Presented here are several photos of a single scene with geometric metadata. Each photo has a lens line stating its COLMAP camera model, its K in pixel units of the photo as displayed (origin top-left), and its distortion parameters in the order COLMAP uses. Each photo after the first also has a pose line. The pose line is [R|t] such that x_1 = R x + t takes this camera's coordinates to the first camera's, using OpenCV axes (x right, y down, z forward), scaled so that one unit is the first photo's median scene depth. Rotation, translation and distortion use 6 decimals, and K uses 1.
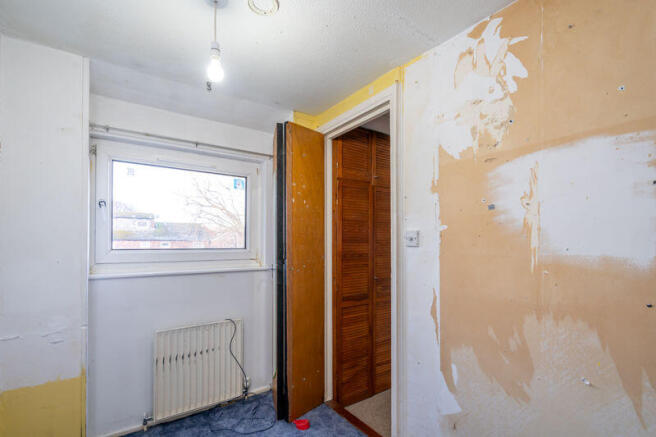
lens RADIAL K [[297.5, 0, 328.0], [0, 297.5, 218.5], [0, 0, 1]] dist [-0.006141, -0.000020]
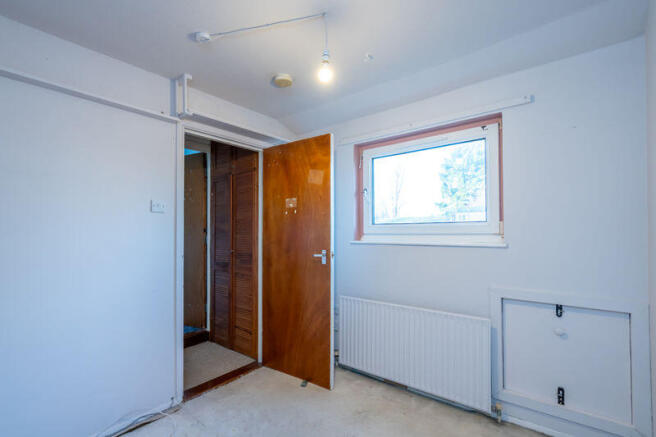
lens RADIAL K [[297.5, 0, 328.0], [0, 297.5, 218.5], [0, 0, 1]] dist [-0.006141, -0.000020]
pose [[0.303772, -0.039795, -0.951913, 1.394961], [0.035558, 0.998905, -0.030412, 0.115426], [0.952081, -0.024609, 0.304854, 0.991136]]
